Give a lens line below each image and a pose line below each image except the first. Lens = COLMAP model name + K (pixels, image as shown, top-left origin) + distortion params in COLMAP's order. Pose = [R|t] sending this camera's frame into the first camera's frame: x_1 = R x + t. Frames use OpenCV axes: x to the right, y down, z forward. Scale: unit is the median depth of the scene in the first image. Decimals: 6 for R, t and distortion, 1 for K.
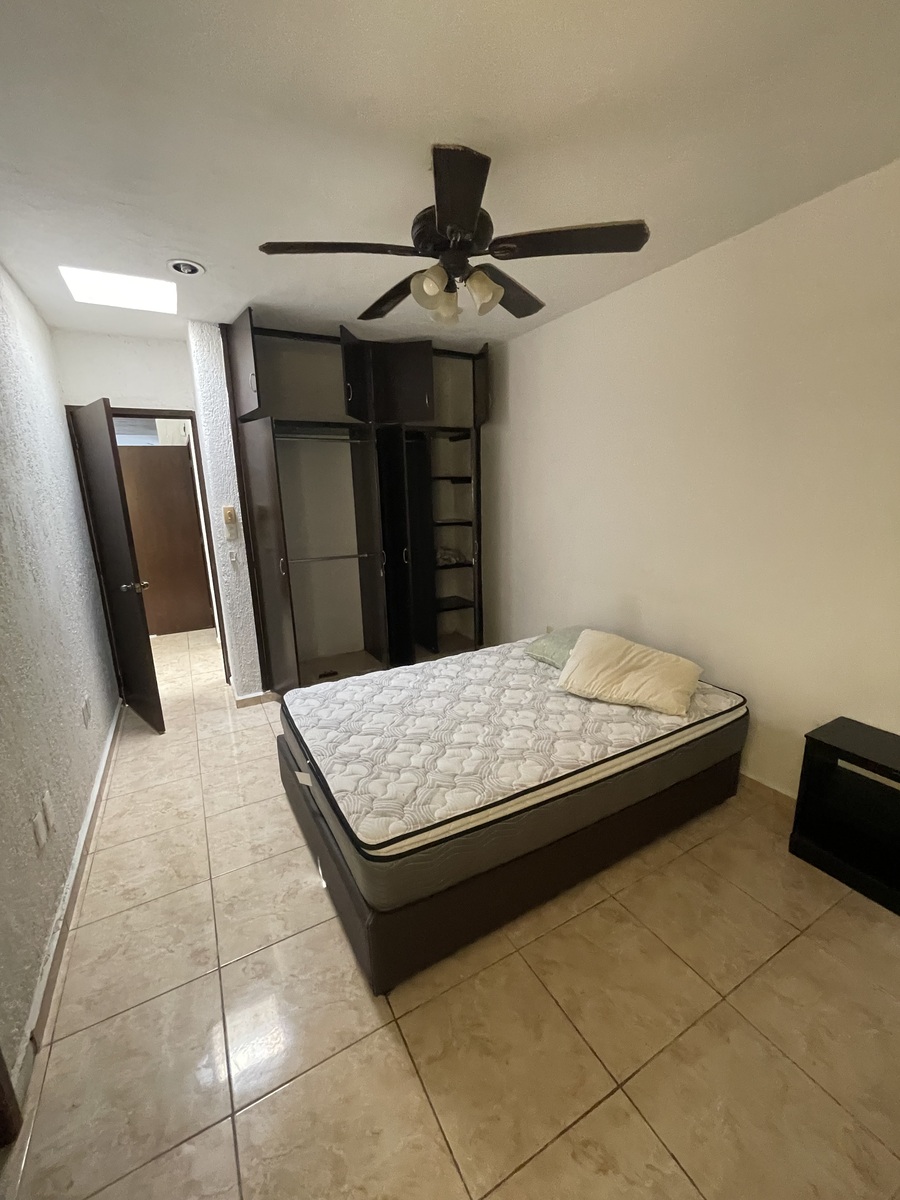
lens RADIAL K [[489.3, 0, 451.1], [0, 489.3, 607.1], [0, 0, 1]] dist [-0.003101, 0.000494]
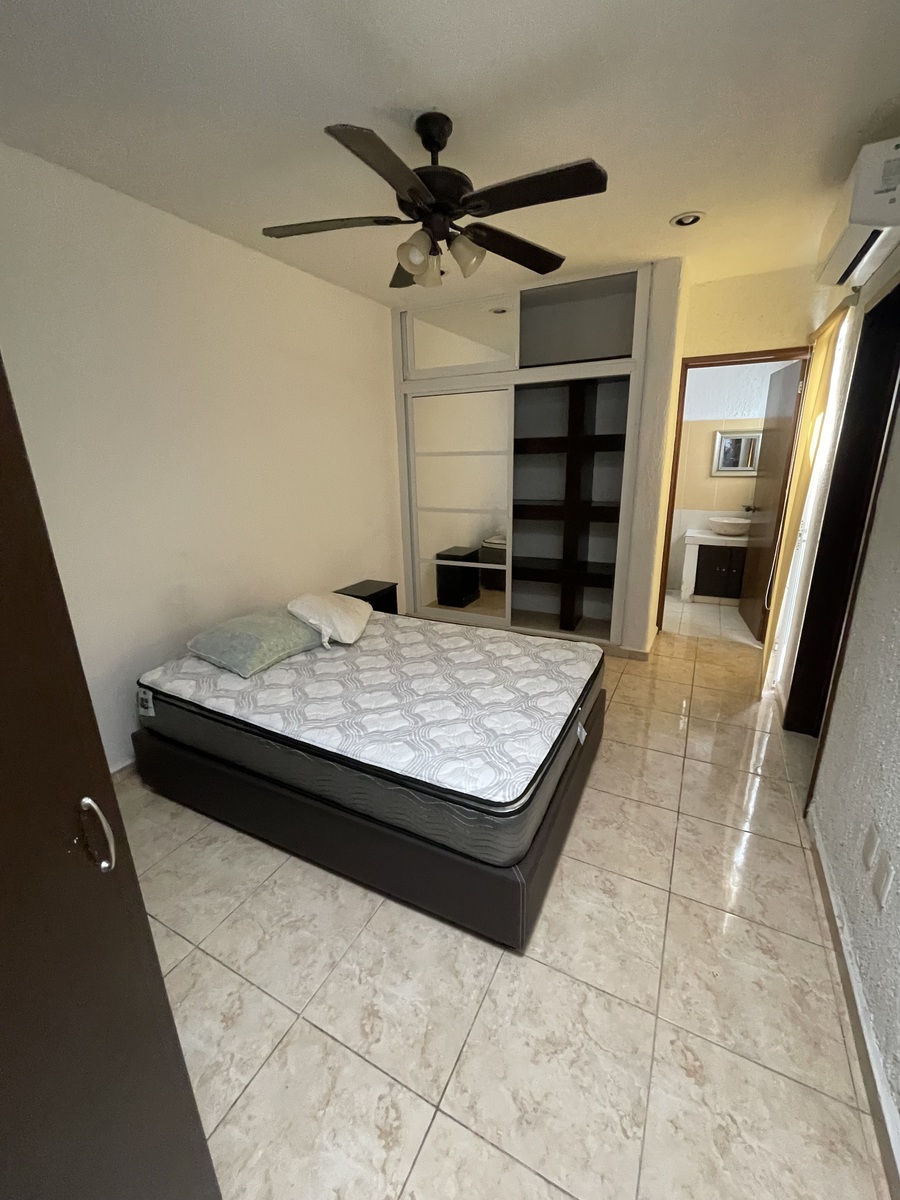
lens RADIAL K [[489.3, 0, 449.5], [0, 489.3, 599.4], [0, 0, 1]] dist [-0.003101, 0.000494]
pose [[-0.552503, -0.195022, 0.810375, -0.795036], [0.219527, 0.903868, 0.367192, -0.284803], [-0.804082, 0.380774, -0.456577, 1.371889]]
